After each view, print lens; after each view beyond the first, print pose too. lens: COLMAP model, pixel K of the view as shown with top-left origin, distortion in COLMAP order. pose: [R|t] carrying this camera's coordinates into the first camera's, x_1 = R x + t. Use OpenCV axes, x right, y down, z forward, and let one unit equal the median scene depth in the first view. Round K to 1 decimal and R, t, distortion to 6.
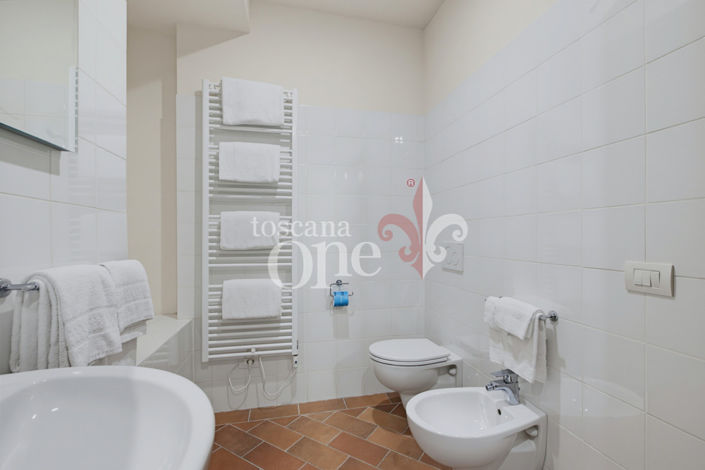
lens RADIAL K [[319.6, 0, 351.5], [0, 319.6, 238.0], [0, 0, 1]] dist [0.002388, 0.000497]
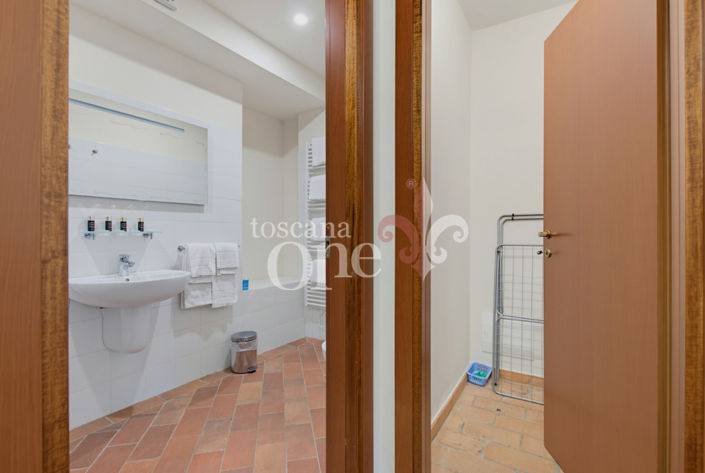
lens RADIAL K [[323.2, 0, 344.1], [0, 323.2, 231.5], [0, 0, 1]] dist [0.003928, 0.000700]
pose [[0.709754, -0.004205, -0.704437, 0.896346], [0.000660, 0.999986, -0.005304, -0.002173], [0.704450, 0.003300, 0.709746, -0.091386]]
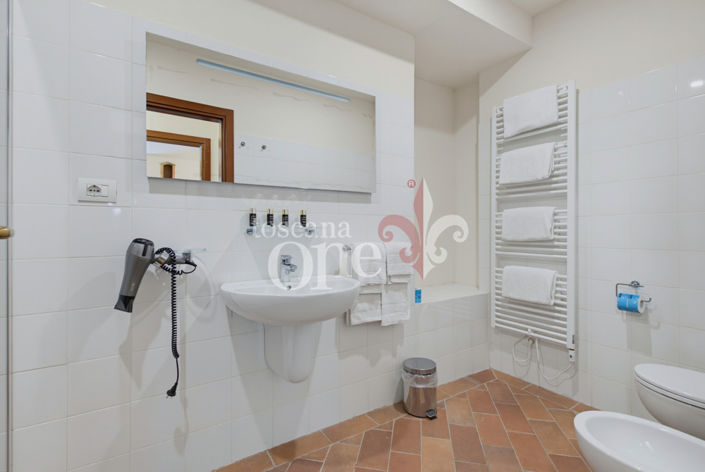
lens RADIAL K [[323.2, 0, 344.1], [0, 323.2, 231.0], [0, 0, 1]] dist [0.003928, 0.000700]
pose [[0.348295, 0.003372, -0.937379, 0.537765], [-0.002939, 0.999993, 0.002505, -0.000010], [0.937380, 0.001883, 0.348302, -0.009709]]
